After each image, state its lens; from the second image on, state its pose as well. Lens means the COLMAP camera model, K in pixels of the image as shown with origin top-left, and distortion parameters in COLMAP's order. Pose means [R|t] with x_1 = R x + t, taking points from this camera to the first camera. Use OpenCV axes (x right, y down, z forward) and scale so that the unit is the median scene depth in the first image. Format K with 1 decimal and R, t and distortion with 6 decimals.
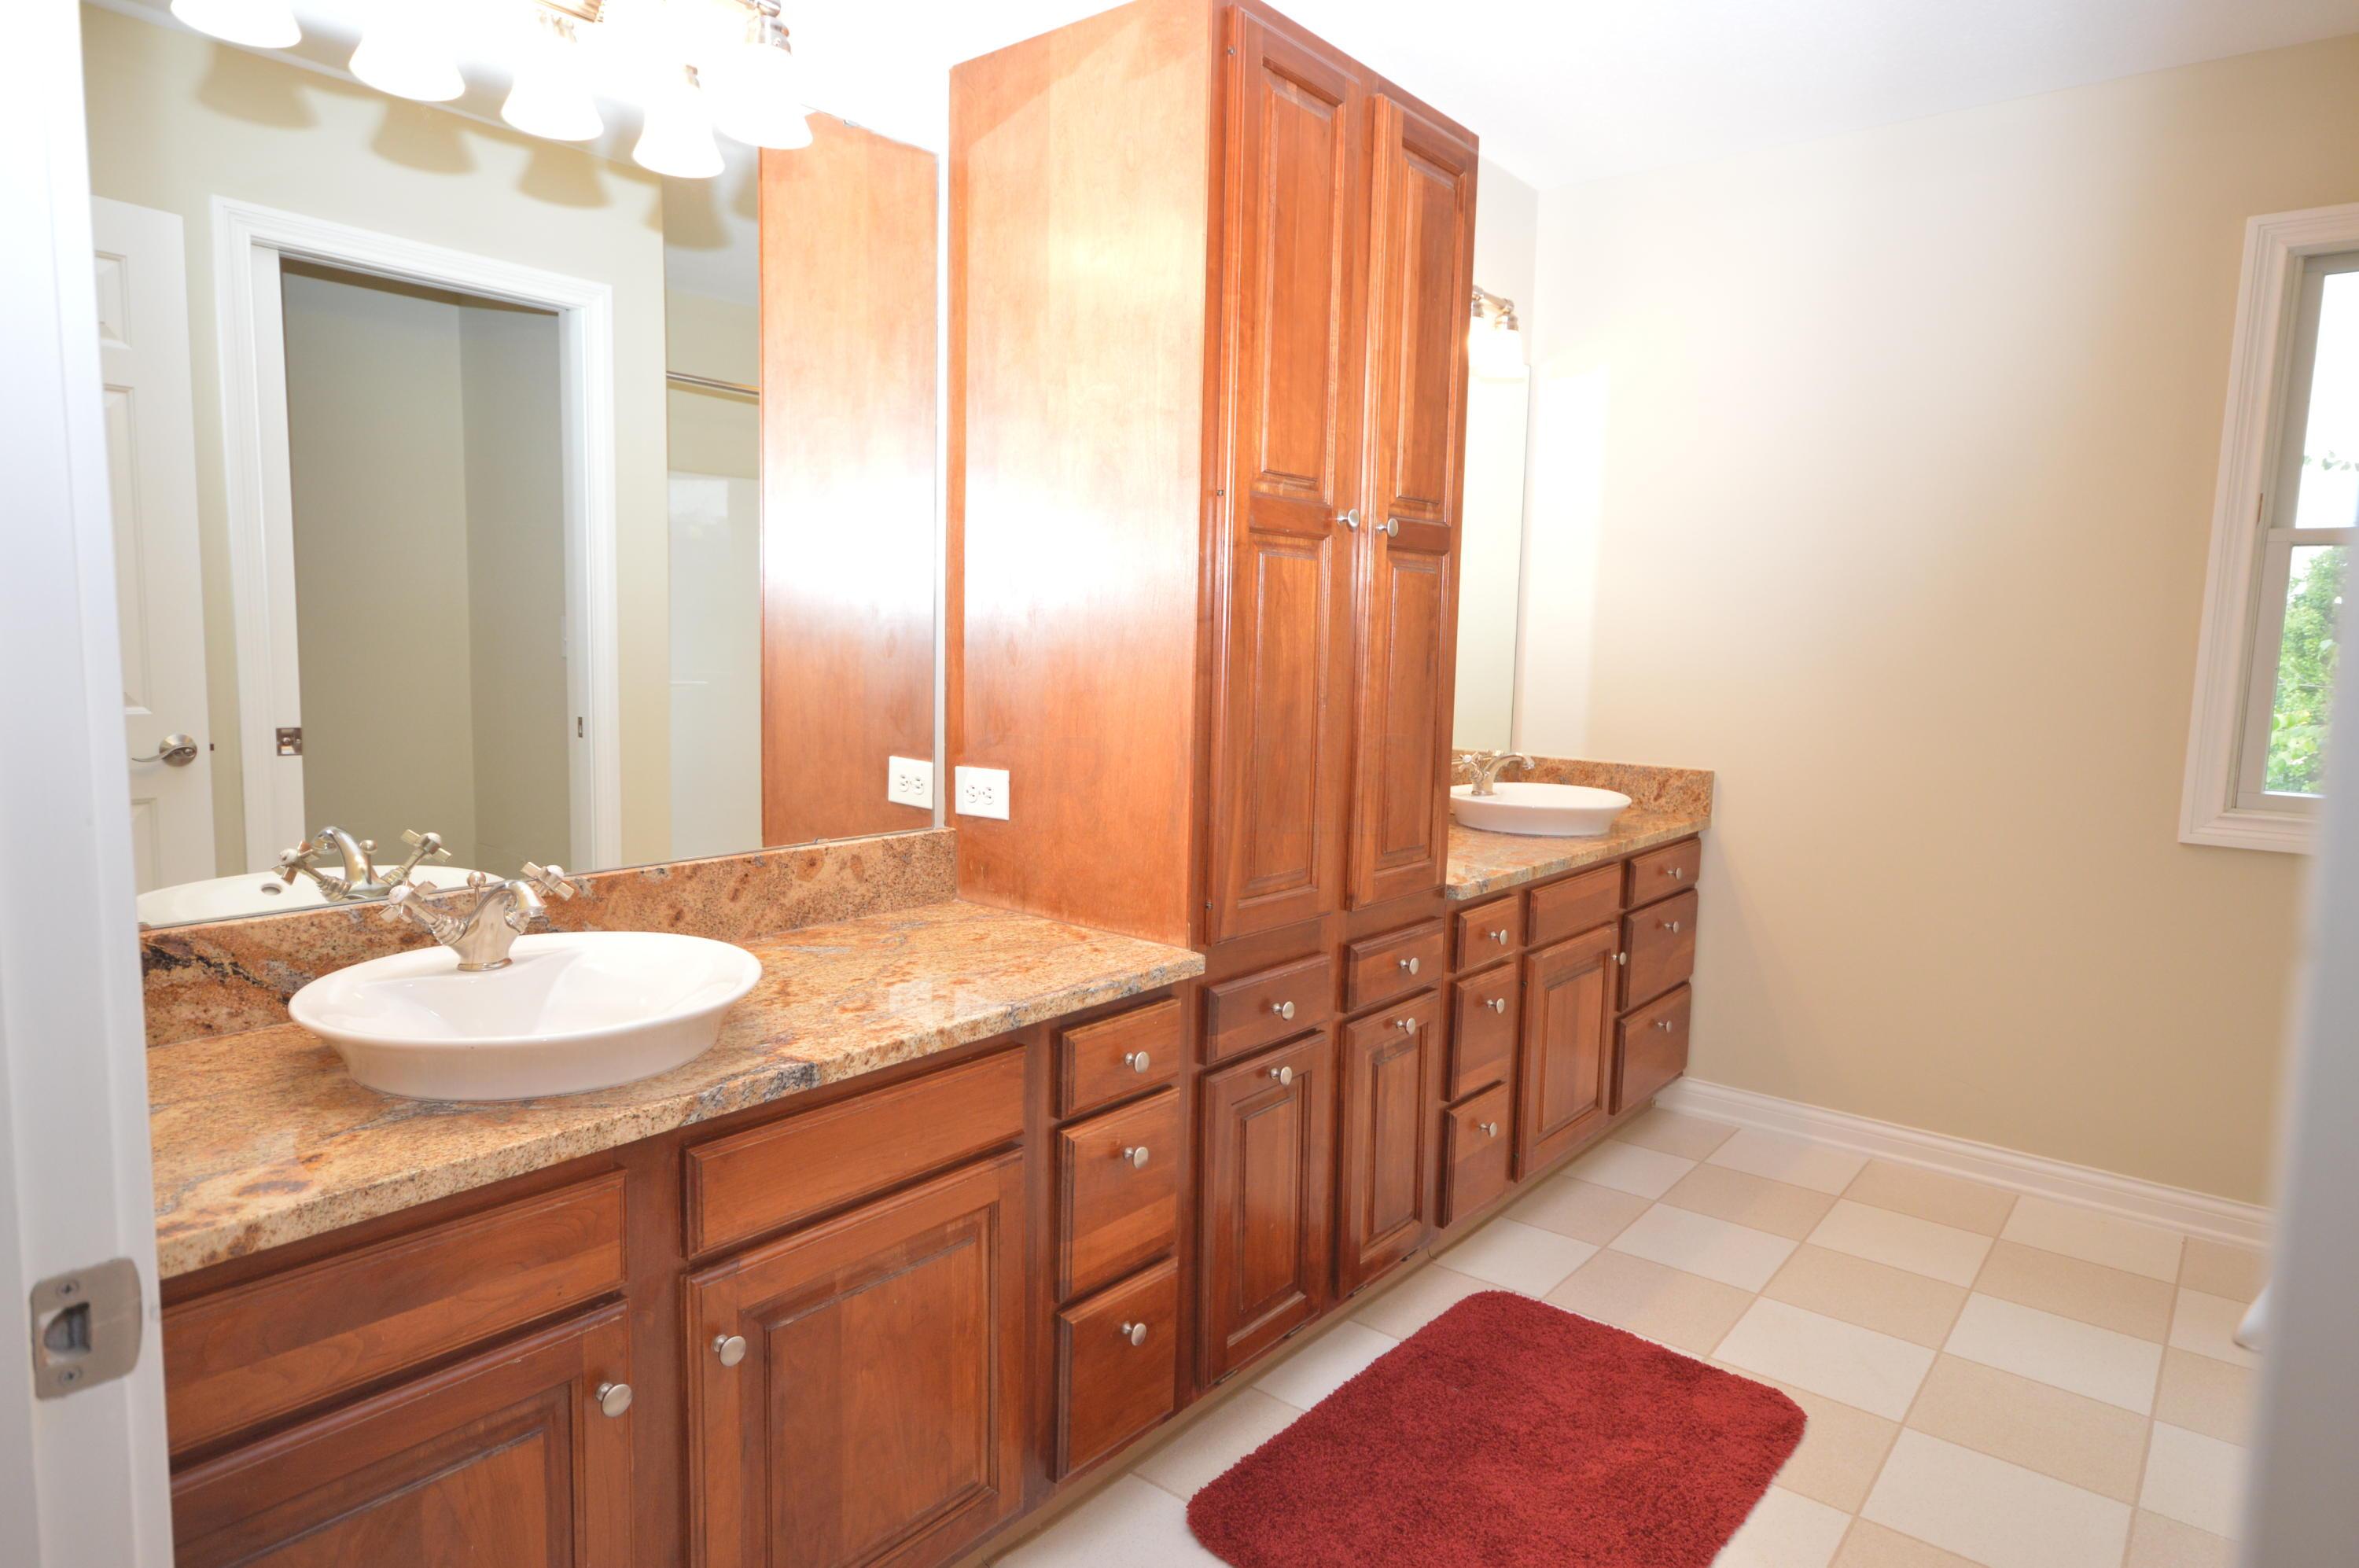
lens RADIAL K [[1376.4, 0, 1176.0], [0, 1376.4, 781.3], [0, 0, 1]] dist [-0.032090, 0.000775]
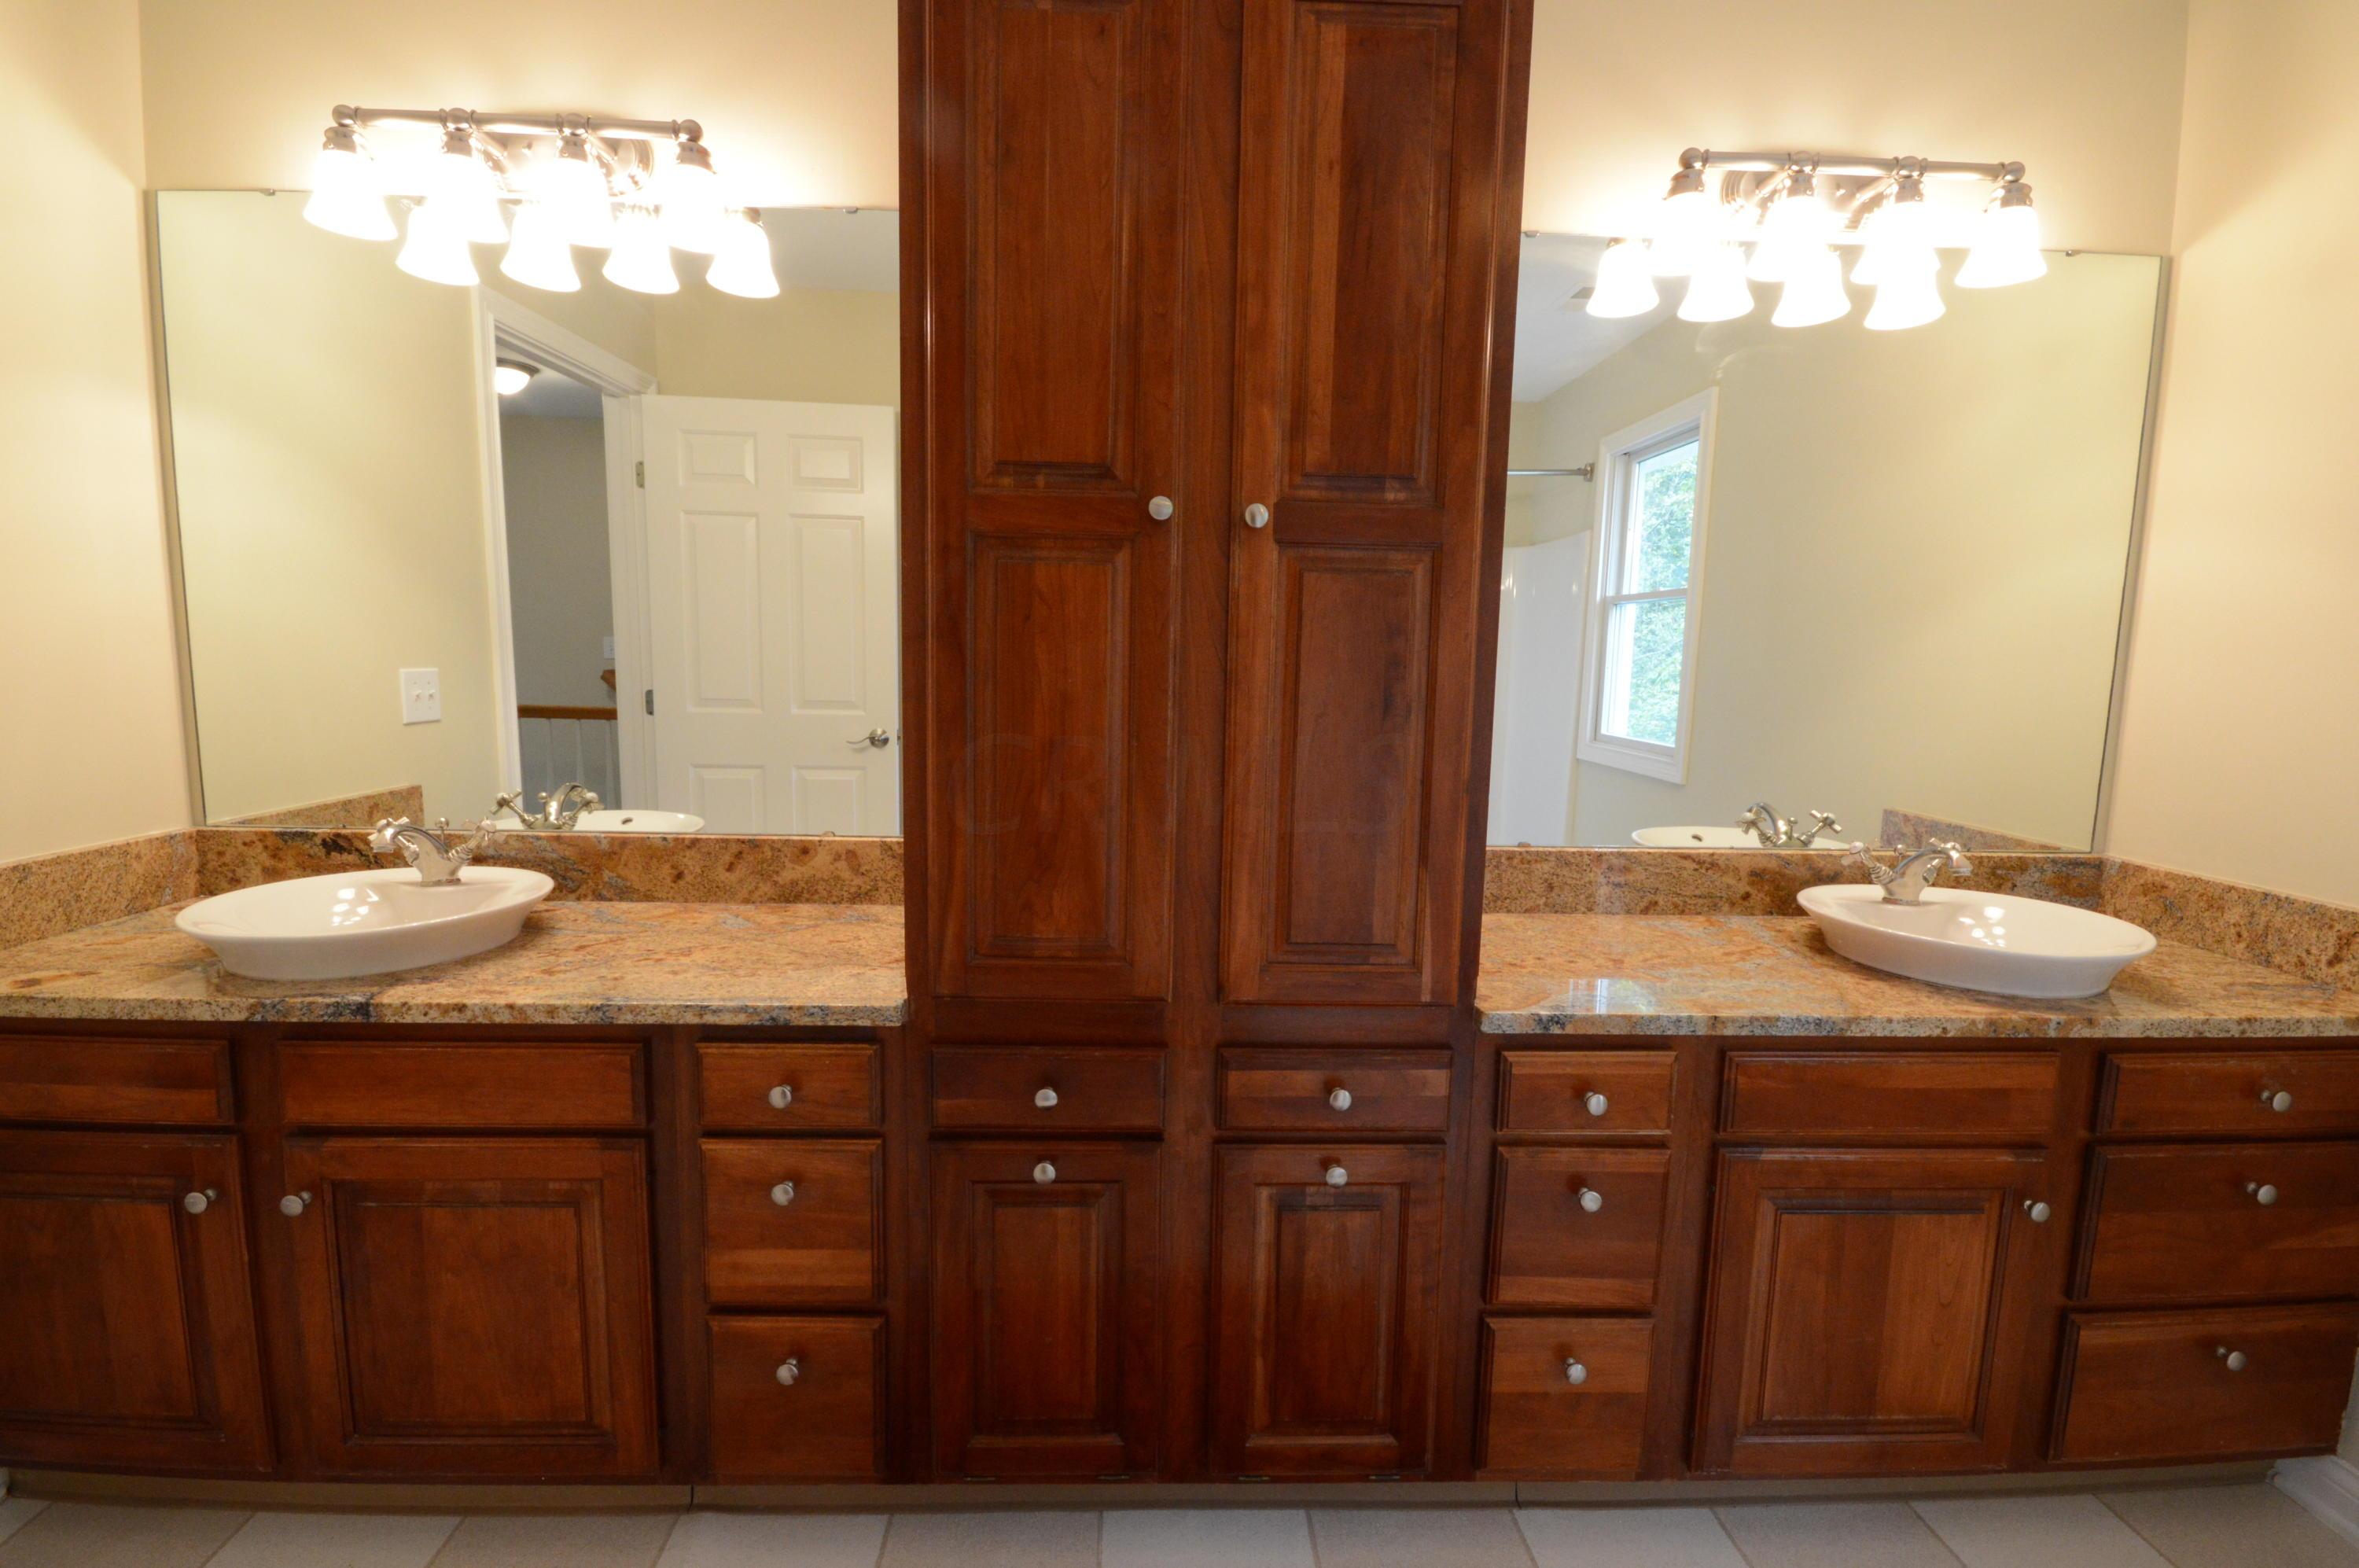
lens RADIAL K [[1051.3, 0, 1188.3], [0, 1051.3, 786.6], [0, 0, 1]] dist [-0.002245, -0.008580]
pose [[0.660928, 0.086345, -0.745465, 0.711220], [-0.090256, 0.995294, 0.035262, -0.065491], [0.745002, 0.043977, 0.665611, 0.733720]]
